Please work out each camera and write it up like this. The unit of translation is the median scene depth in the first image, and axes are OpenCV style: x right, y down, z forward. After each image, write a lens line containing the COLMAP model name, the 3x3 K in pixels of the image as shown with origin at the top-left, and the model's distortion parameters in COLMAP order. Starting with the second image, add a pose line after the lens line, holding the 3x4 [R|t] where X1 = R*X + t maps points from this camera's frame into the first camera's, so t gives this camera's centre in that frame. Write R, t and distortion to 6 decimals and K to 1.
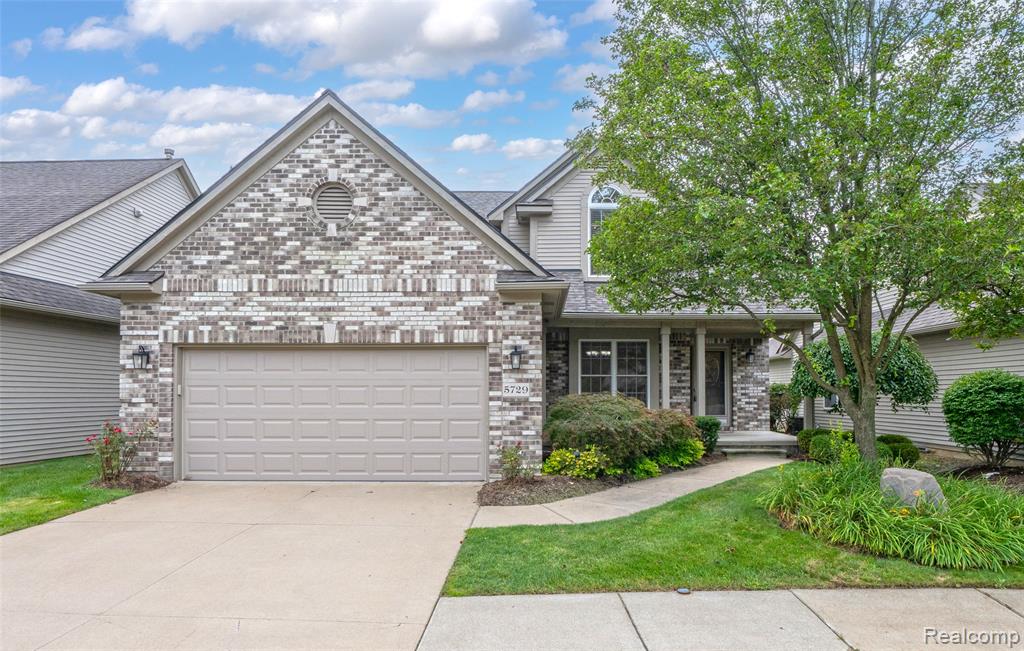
lens RADIAL K [[660.4, 0, 556.9], [0, 660.4, 378.1], [0, 0, 1]] dist [-0.018102, 0.003570]
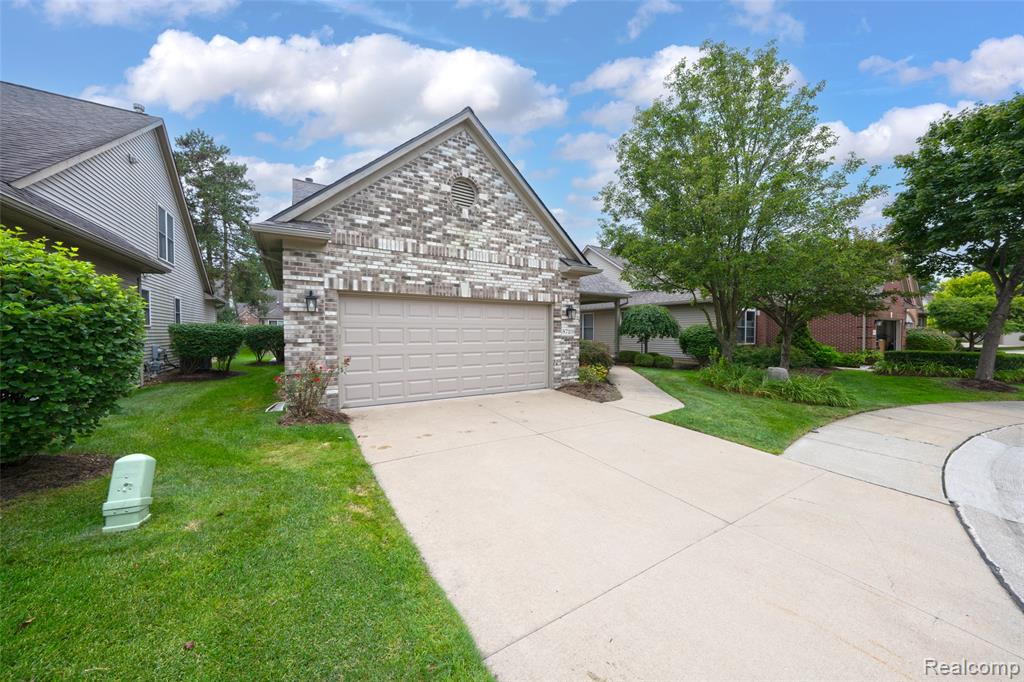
lens RADIAL K [[346.7, 0, 504.1], [0, 346.7, 340.6], [0, 0, 1]] dist [-0.014323, 0.000033]
pose [[0.857698, -0.010895, 0.514038, -0.642752], [-0.014603, 0.998856, 0.045537, 0.002838], [-0.513946, -0.046564, 0.856558, 0.336099]]
